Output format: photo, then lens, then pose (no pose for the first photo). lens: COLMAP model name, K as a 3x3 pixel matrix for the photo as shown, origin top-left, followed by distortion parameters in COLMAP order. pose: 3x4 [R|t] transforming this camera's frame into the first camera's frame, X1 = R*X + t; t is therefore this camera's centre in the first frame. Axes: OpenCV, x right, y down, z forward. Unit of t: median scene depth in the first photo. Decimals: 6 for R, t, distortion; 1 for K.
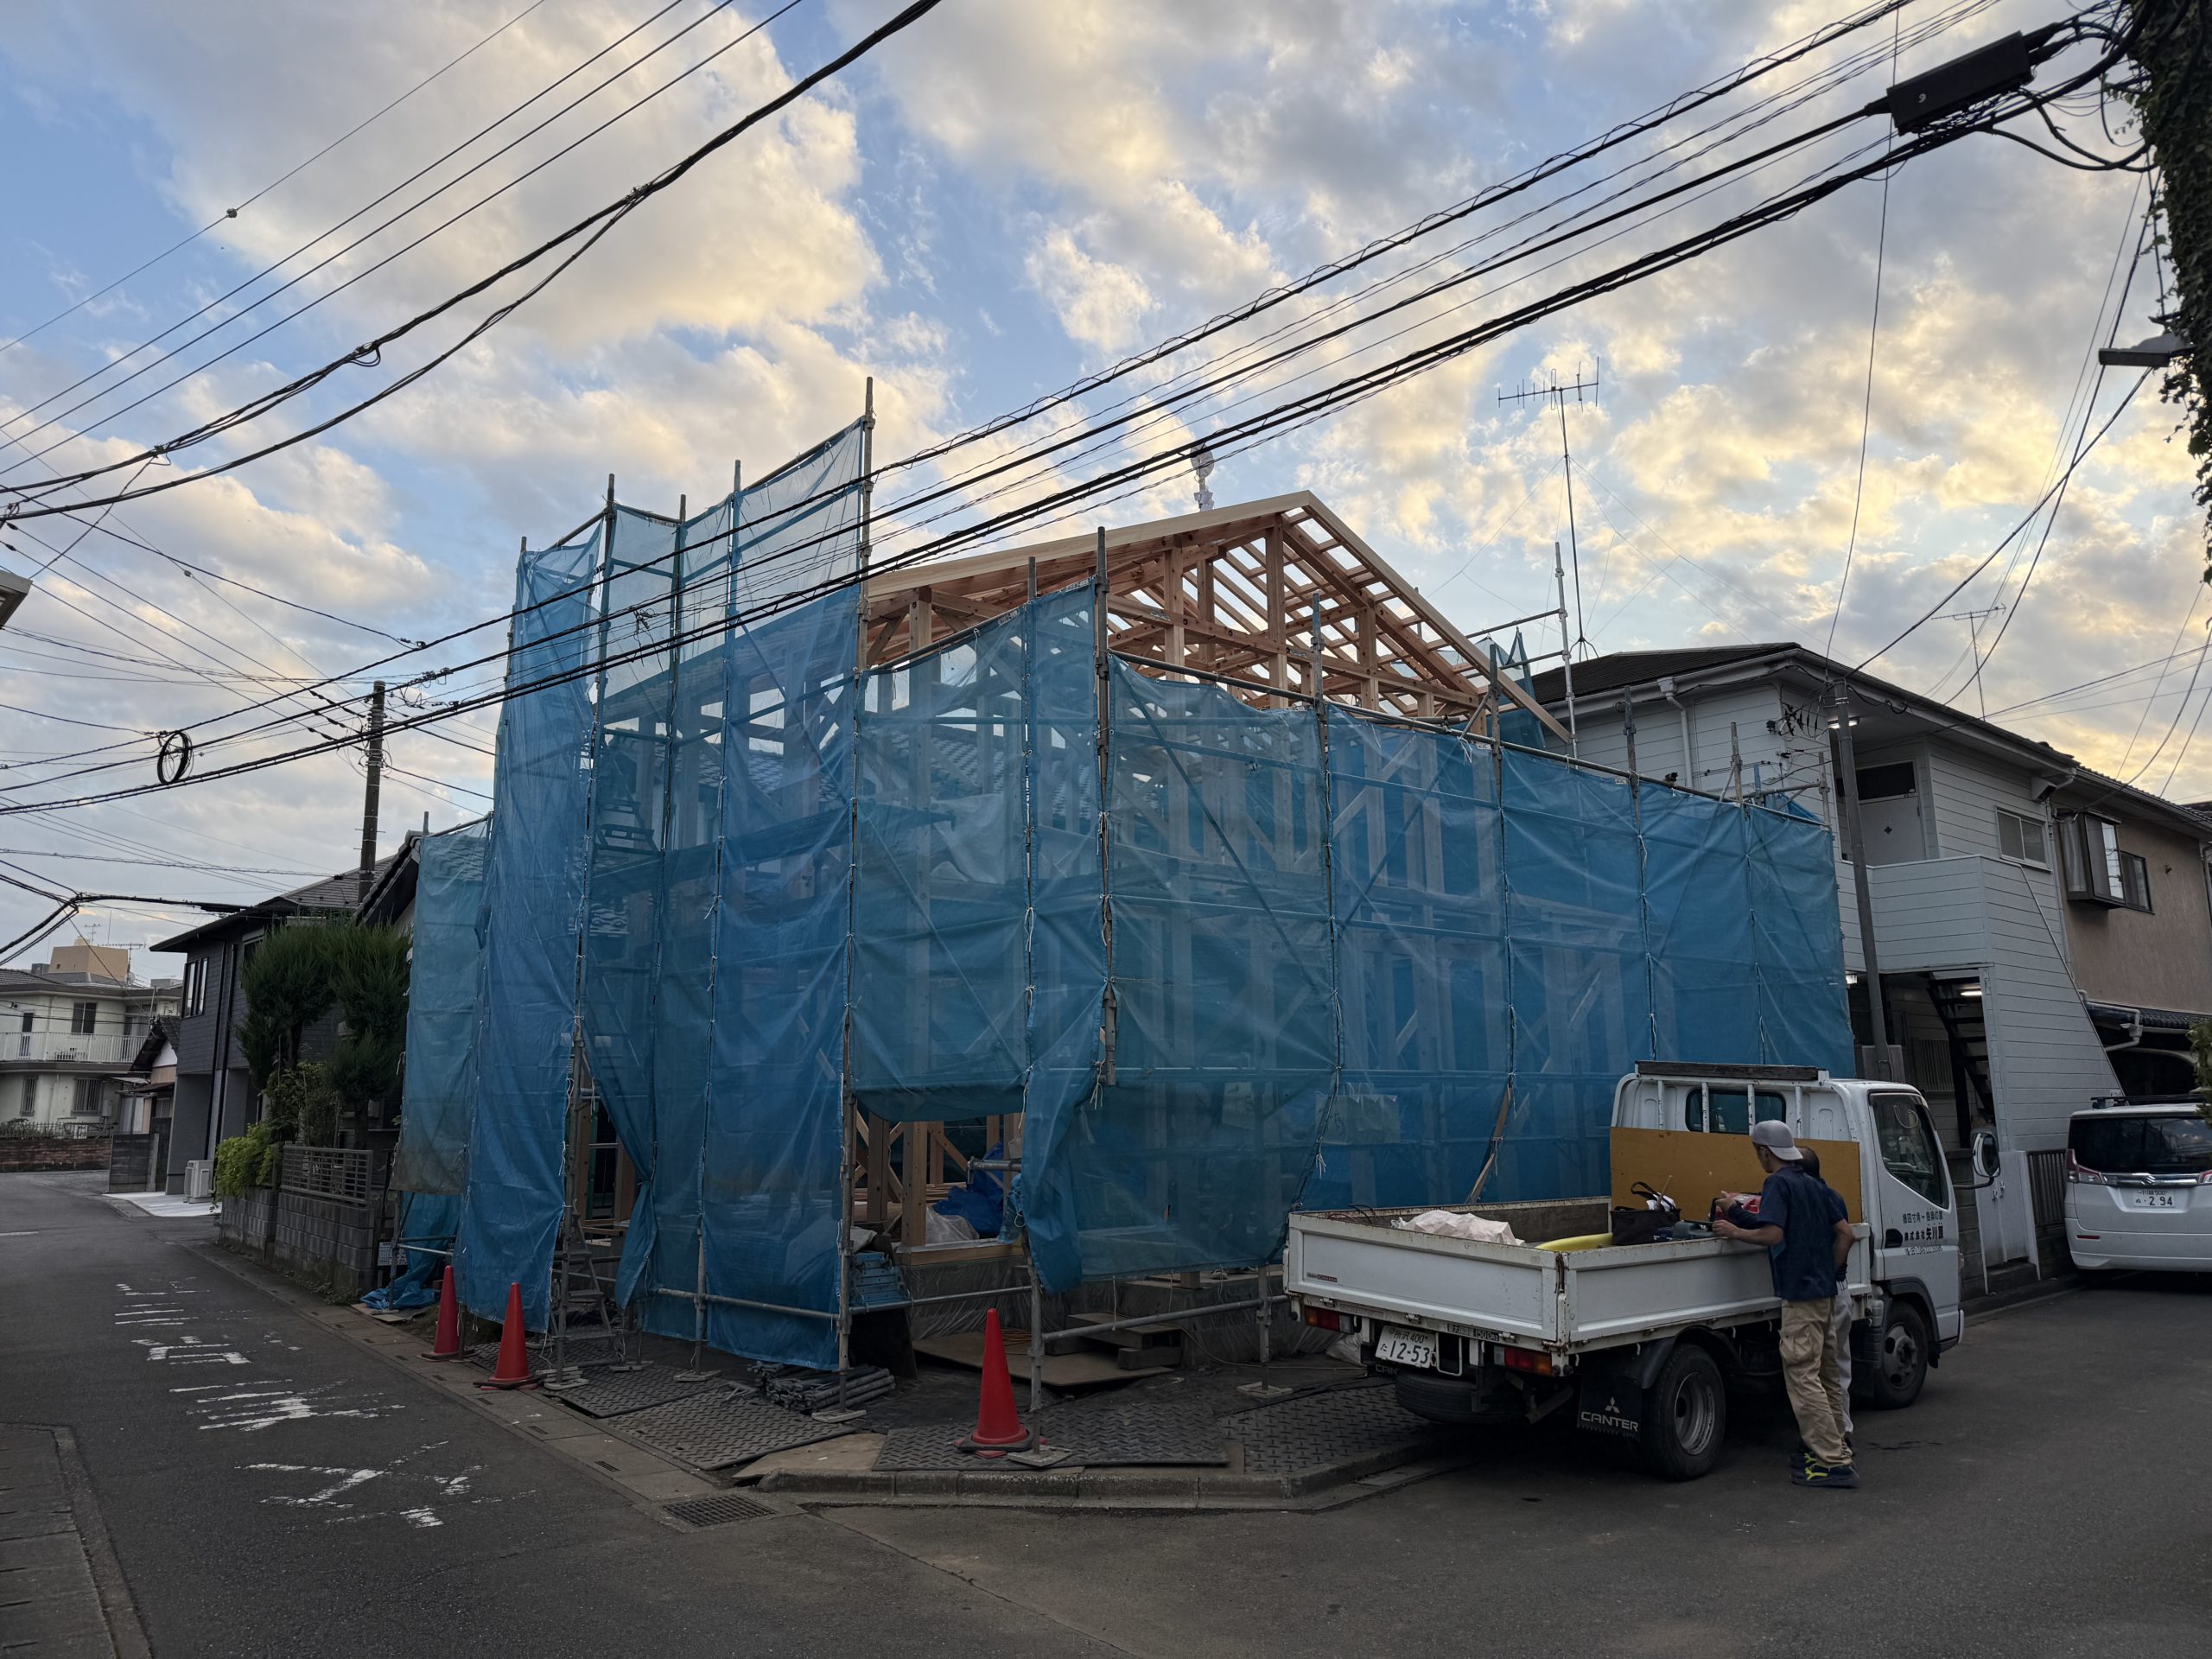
lens RADIAL K [[1559.5, 0, 1093.1], [0, 1559.5, 817.9], [0, 0, 1]] dist [0.023898, -0.024489]
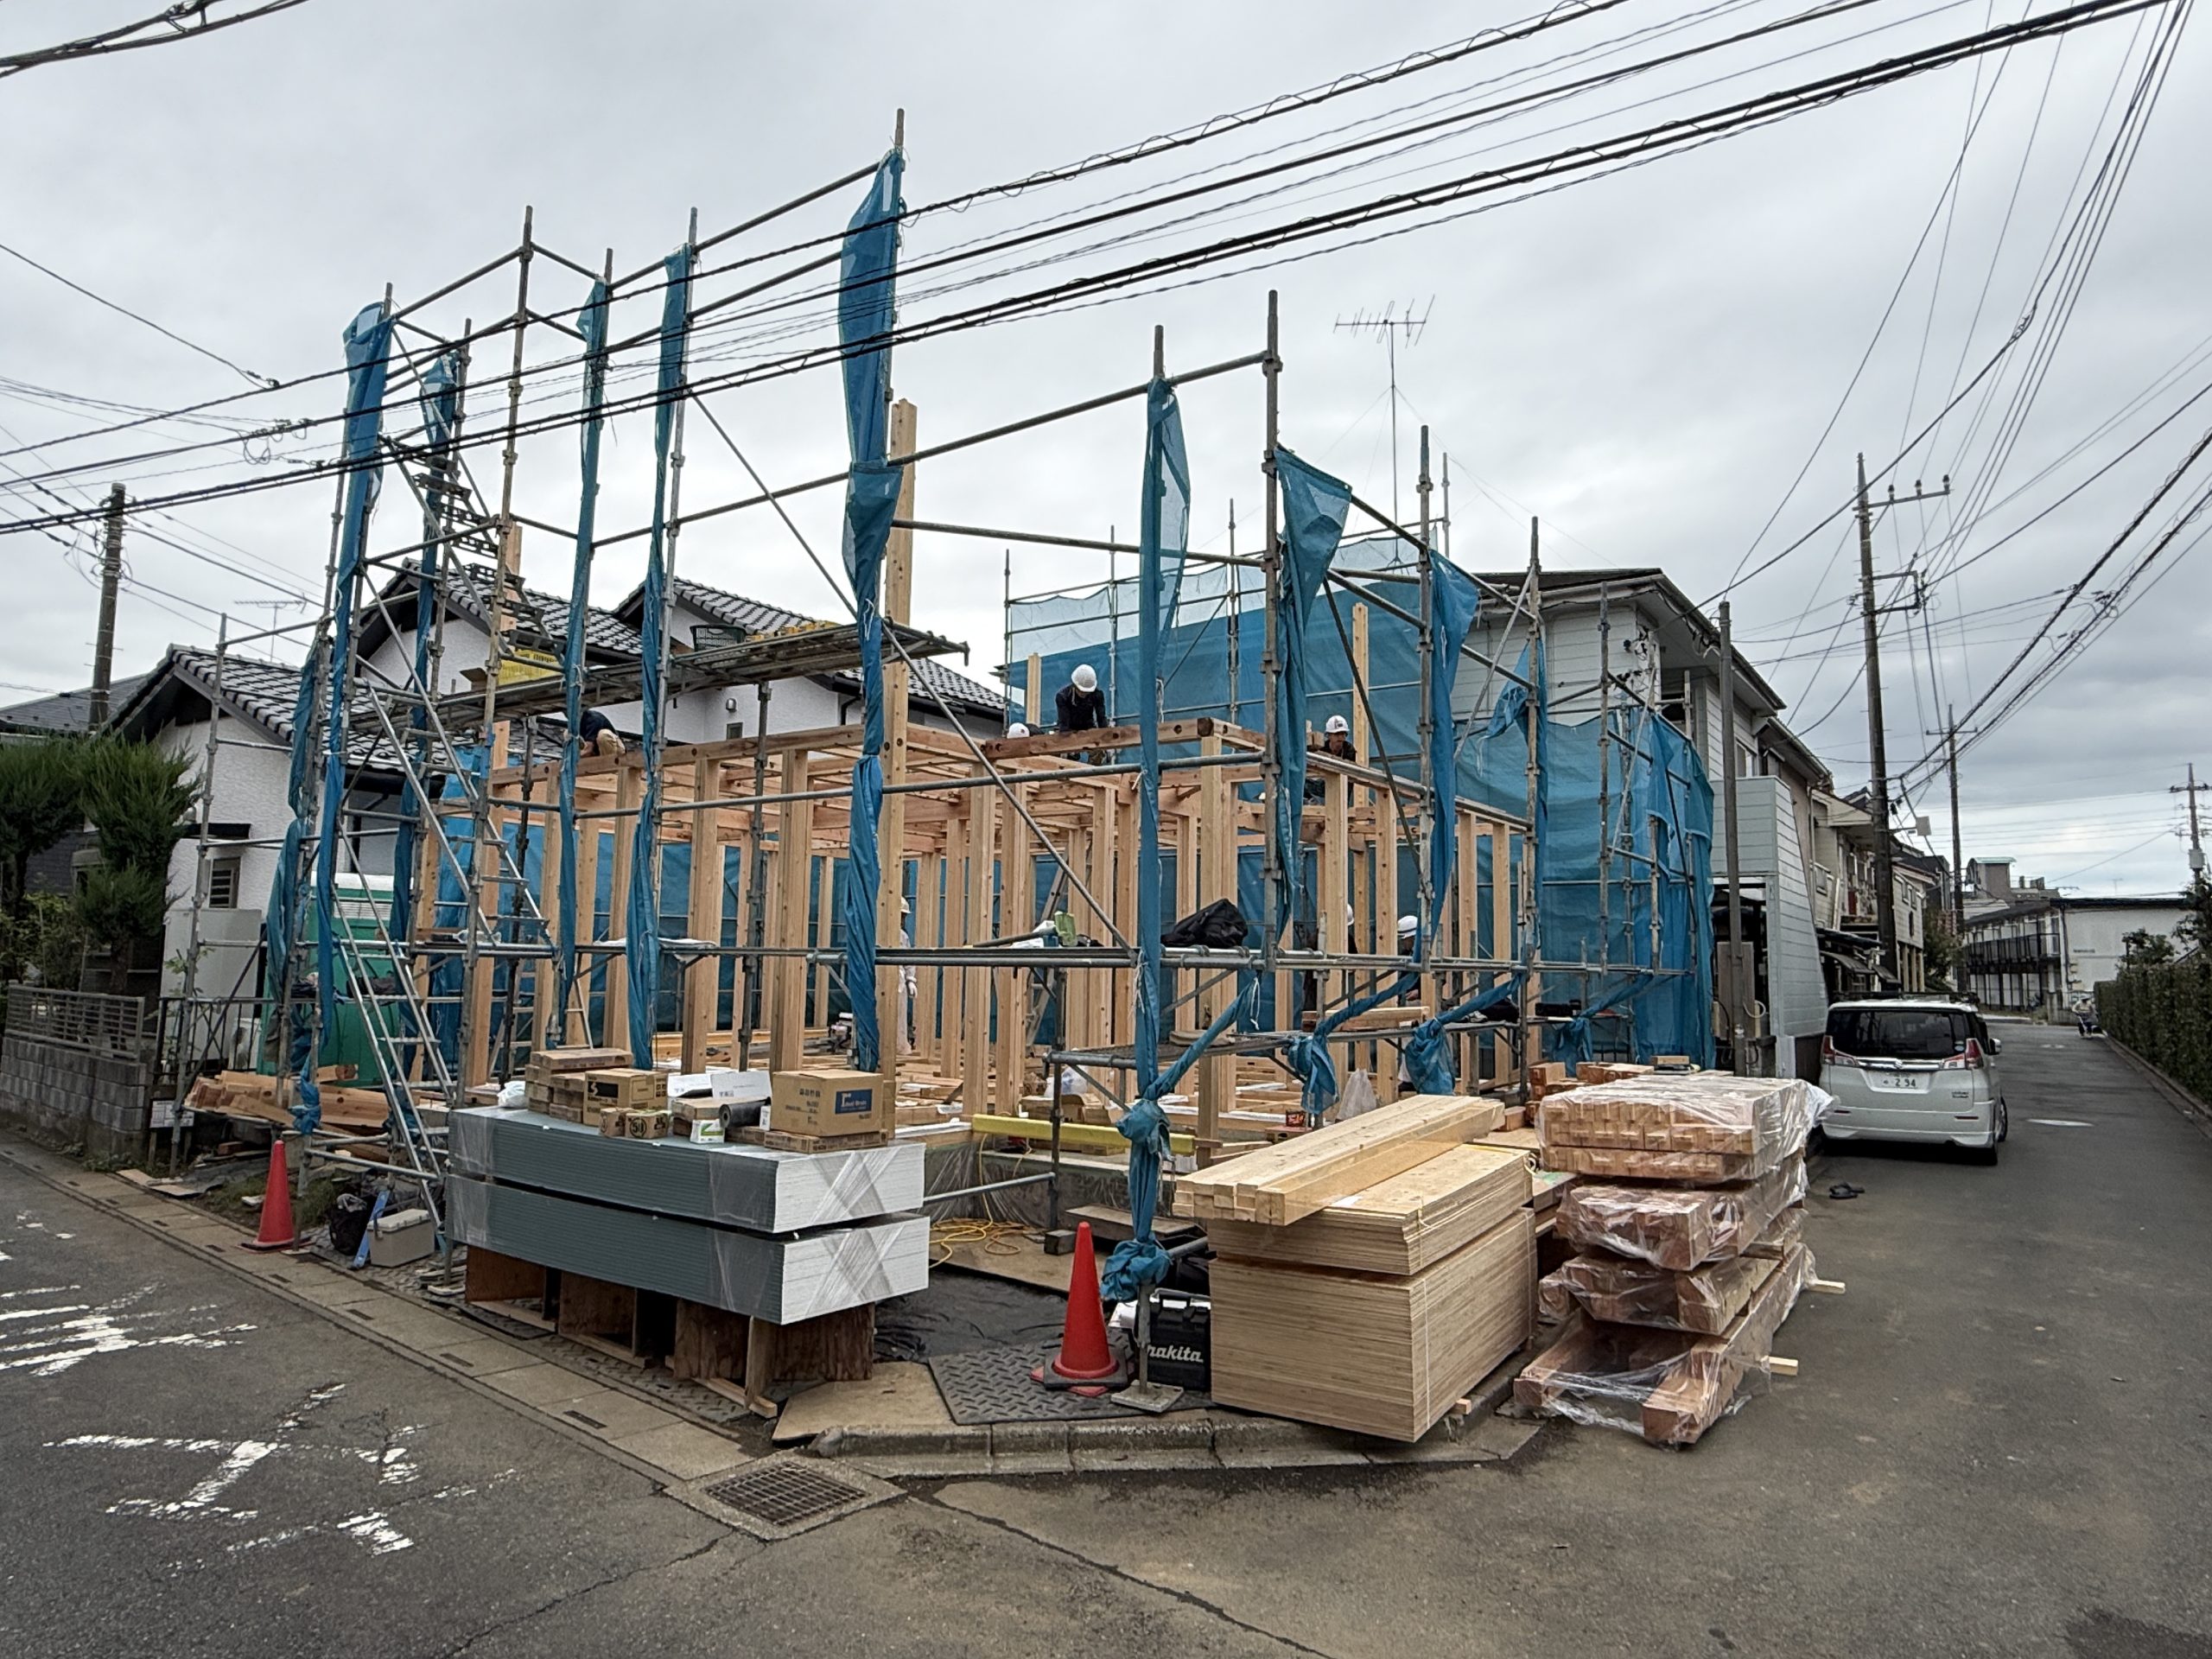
lens RADIAL K [[1343.7, 0, 1097.1], [0, 1343.7, 831.3], [0, 0, 1]] dist [-0.011498, 0.010523]
pose [[0.971565, 0.054231, 0.230477, -0.159843], [-0.073037, 0.994591, 0.073856, 0.034140], [-0.225225, -0.088589, 0.970271, 0.215534]]
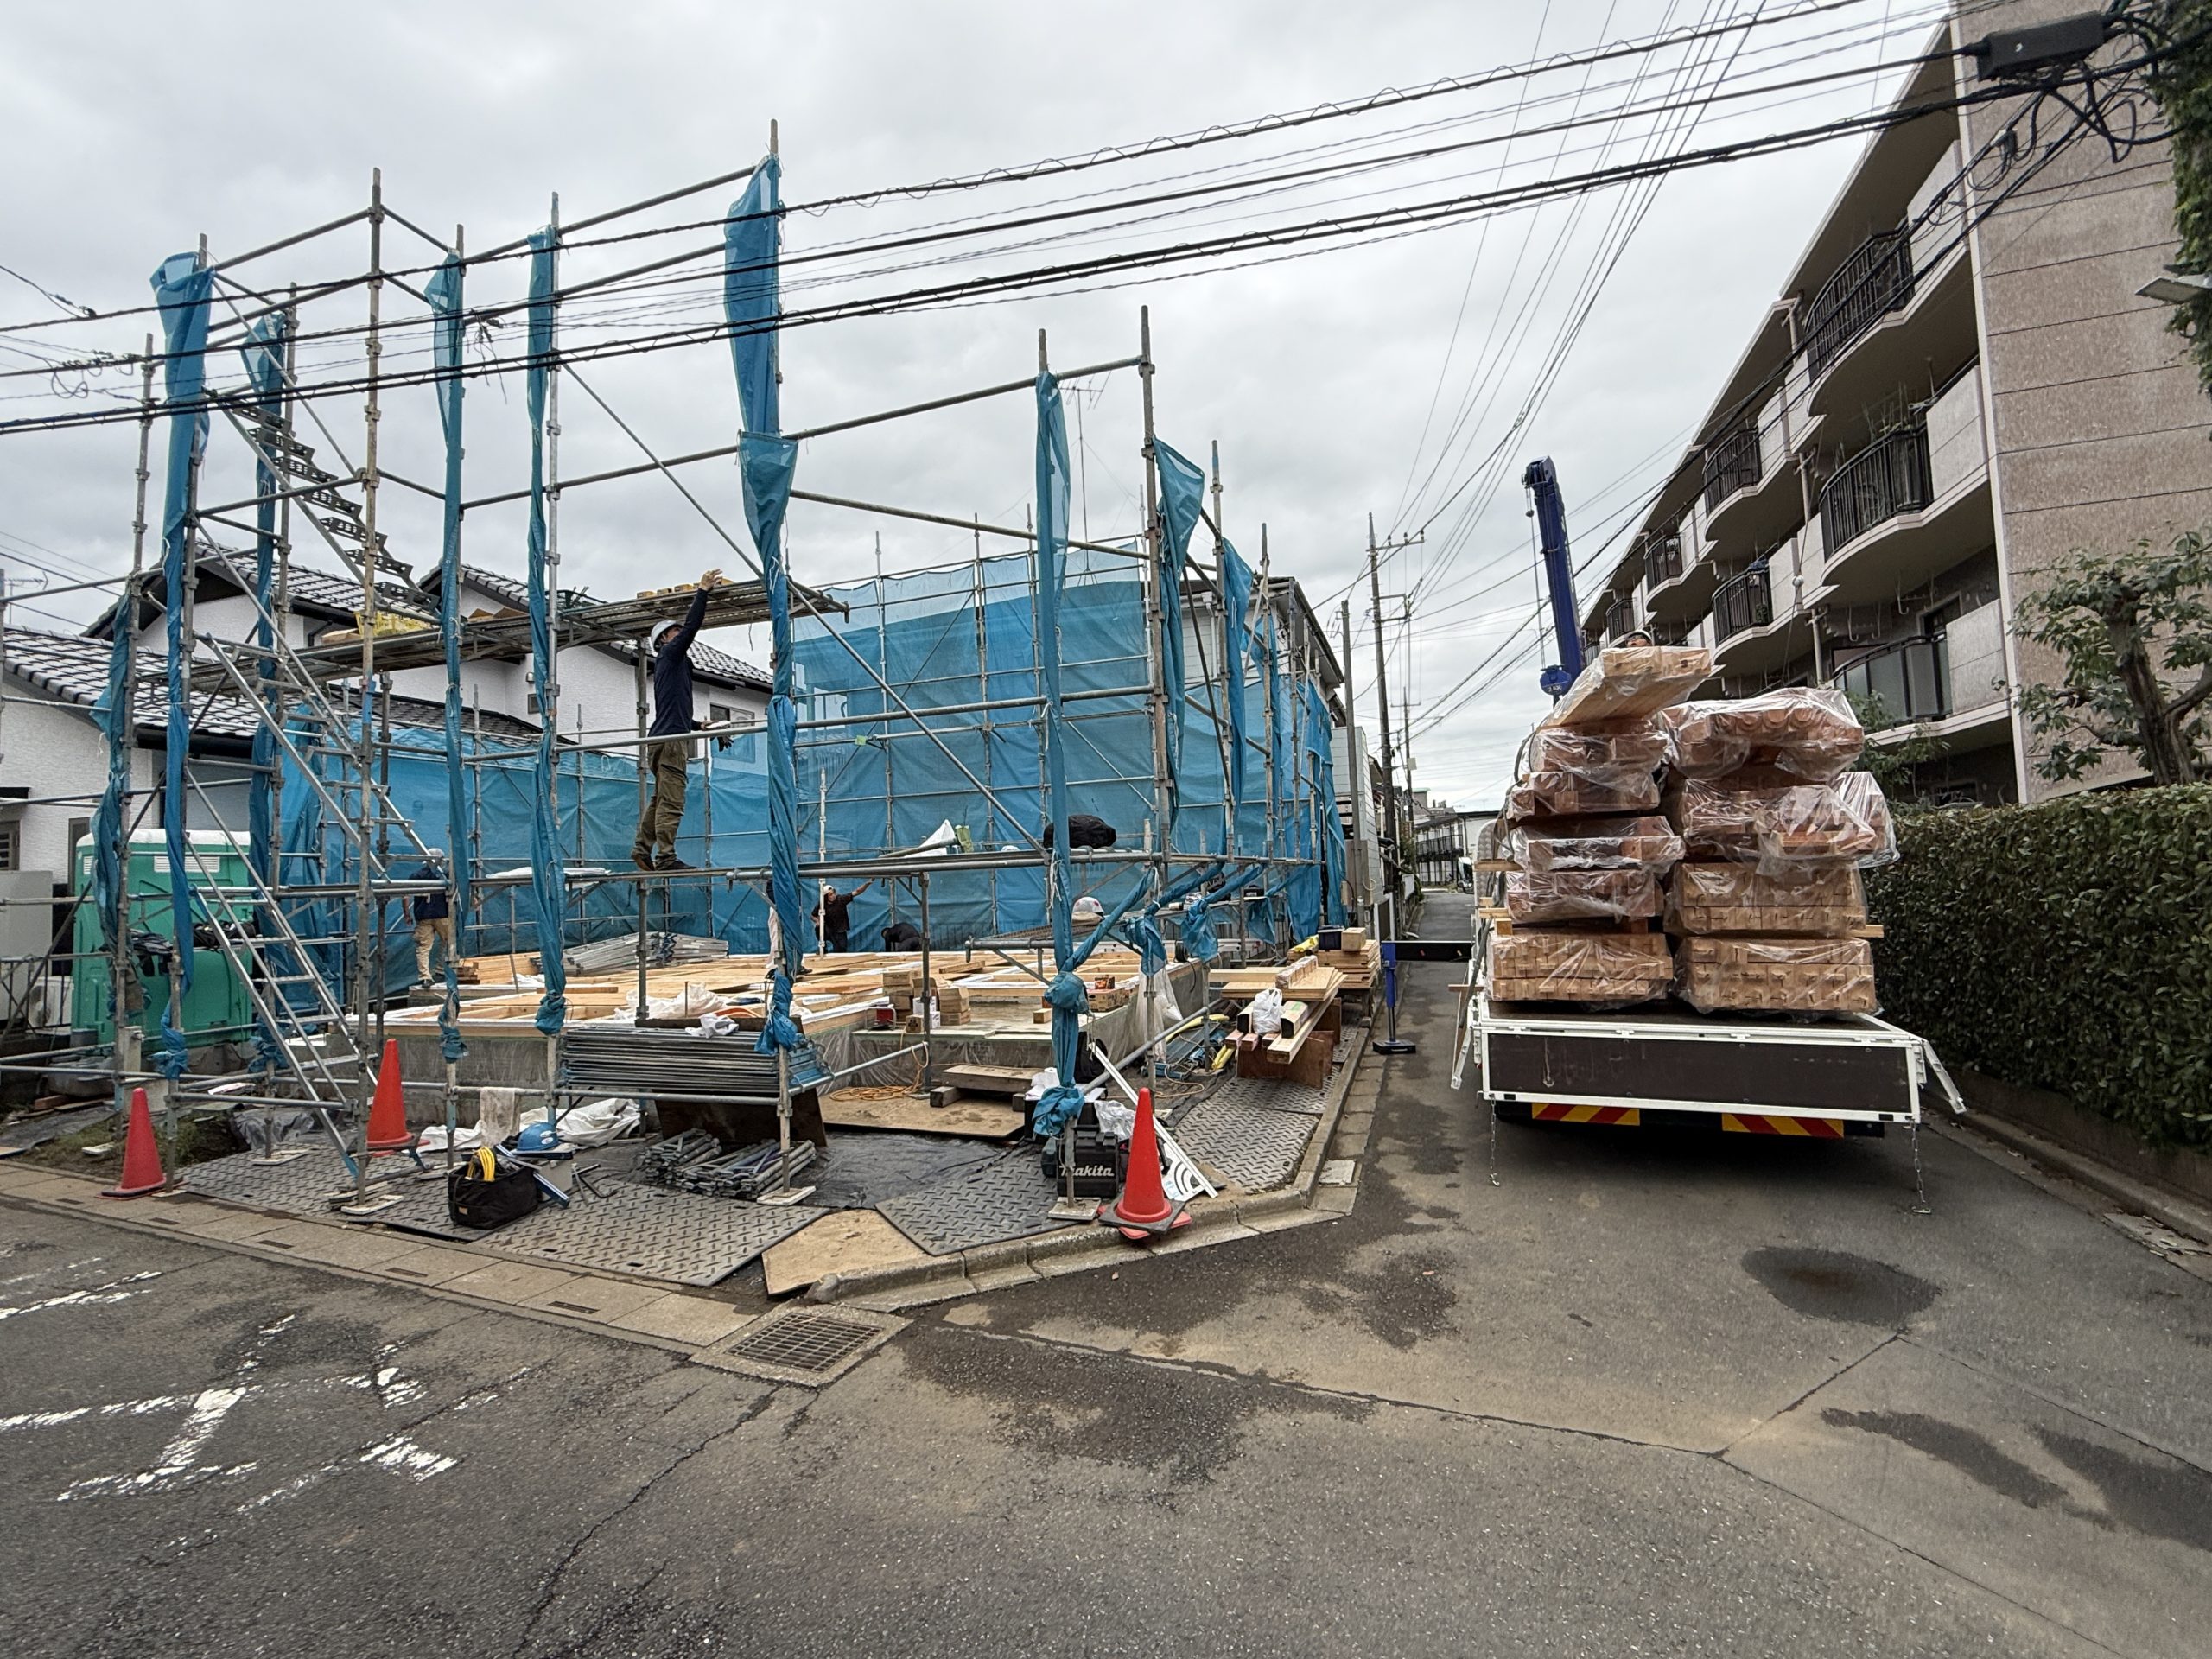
lens RADIAL K [[988.4, 0, 1104.1], [0, 988.4, 832.2], [0, 0, 1]] dist [-0.004902, 0.001623]
pose [[0.865324, 0.006021, 0.501176, -0.228912], [-0.065665, 0.992671, 0.101451, 0.058340], [-0.496892, -0.120698, 0.859378, 0.296126]]
